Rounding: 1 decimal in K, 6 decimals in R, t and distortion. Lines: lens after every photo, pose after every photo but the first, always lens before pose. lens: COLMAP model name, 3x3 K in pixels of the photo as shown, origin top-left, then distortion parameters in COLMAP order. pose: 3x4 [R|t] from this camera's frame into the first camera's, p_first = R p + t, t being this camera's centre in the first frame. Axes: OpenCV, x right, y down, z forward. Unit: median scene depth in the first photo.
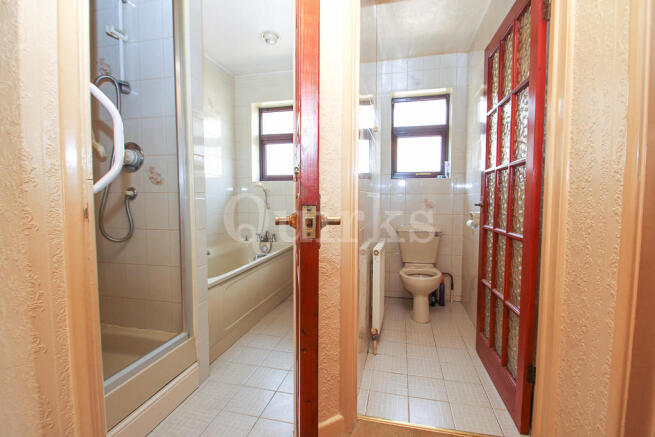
lens RADIAL K [[306.1, 0, 326.6], [0, 306.1, 215.5], [0, 0, 1]] dist [0.000707, -0.000037]
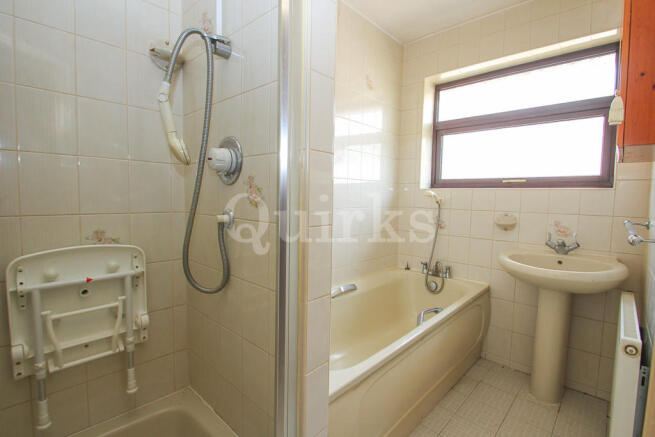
lens RADIAL K [[306.1, 0, 326.6], [0, 306.1, 215.5], [0, 0, 1]] dist [0.000707, -0.000037]
pose [[0.867985, 0.051356, -0.493929, -0.077088], [-0.051165, 0.998593, 0.013914, -0.048255], [0.493948, 0.013195, 0.869391, 0.275660]]
